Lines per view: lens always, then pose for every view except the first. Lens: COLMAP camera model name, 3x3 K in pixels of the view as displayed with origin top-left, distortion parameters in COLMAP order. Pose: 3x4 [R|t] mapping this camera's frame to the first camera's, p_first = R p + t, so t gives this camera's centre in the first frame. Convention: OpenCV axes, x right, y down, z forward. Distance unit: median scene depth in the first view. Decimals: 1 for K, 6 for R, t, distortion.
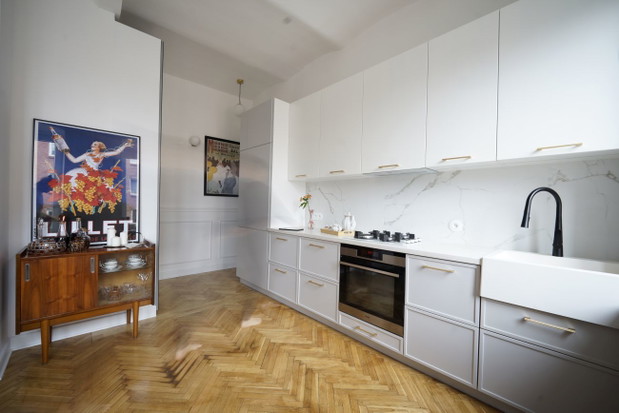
lens RADIAL K [[254.5, 0, 309.5], [0, 254.5, 206.5], [0, 0, 1]] dist [-0.001328, -0.000134]
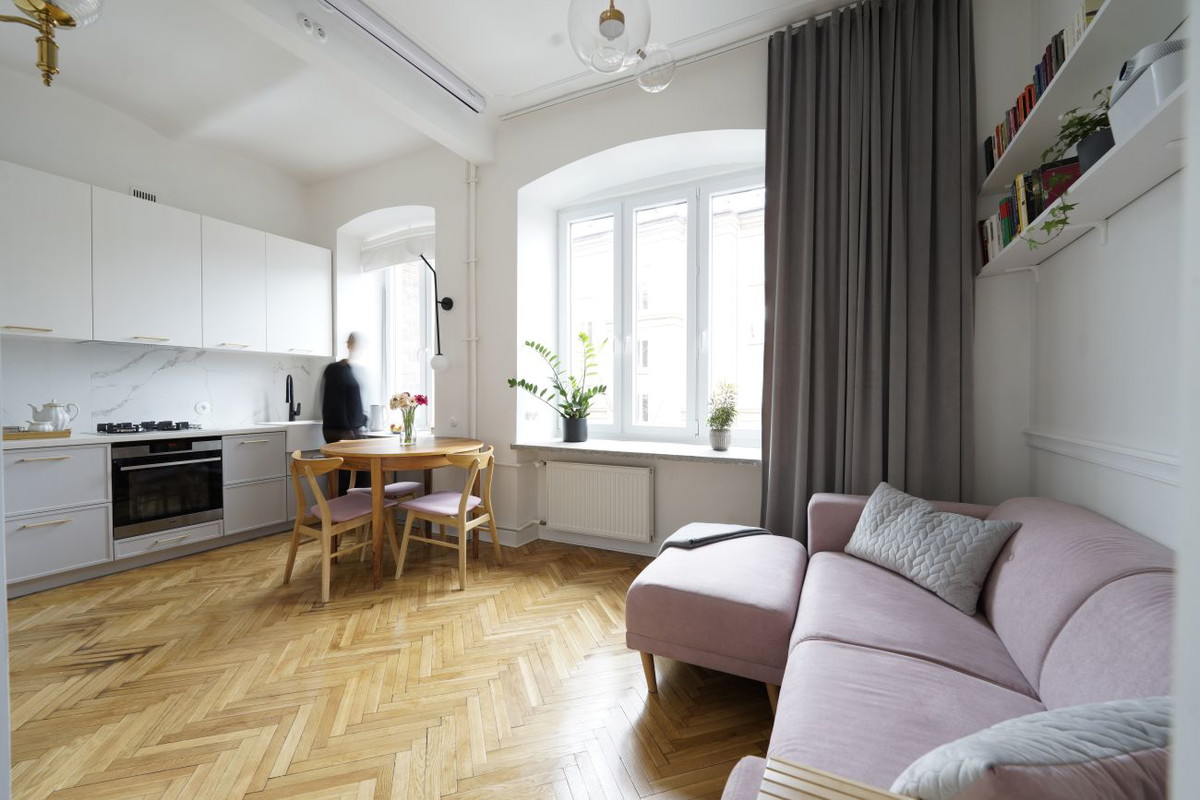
lens RADIAL K [[485.7, 0, 574.4], [0, 485.7, 401.5], [0, 0, 1]] dist [-0.001664, -0.000190]
pose [[-0.314443, -0.041448, 0.948371, -1.586741], [-0.006309, 0.999116, 0.041574, -0.033424], [-0.949255, 0.007089, -0.314426, 0.232958]]
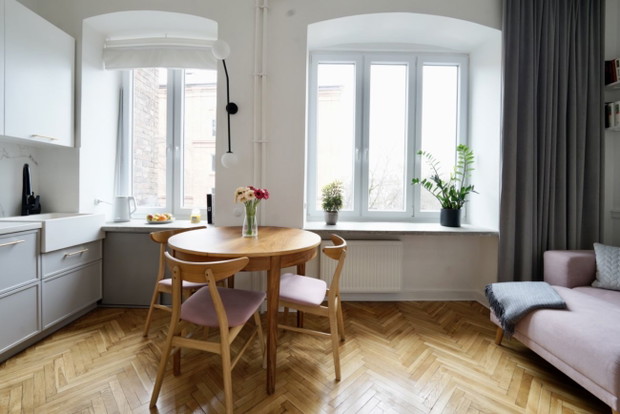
lens RADIAL K [[279.9, 0, 299.7], [0, 279.9, 190.5], [0, 0, 1]] dist [-0.003410, -0.000445]
pose [[-0.726963, -0.041115, 0.685445, -0.764369], [-0.030313, 0.999154, 0.027783, -0.014830], [-0.686007, -0.000581, -0.727594, 0.769079]]
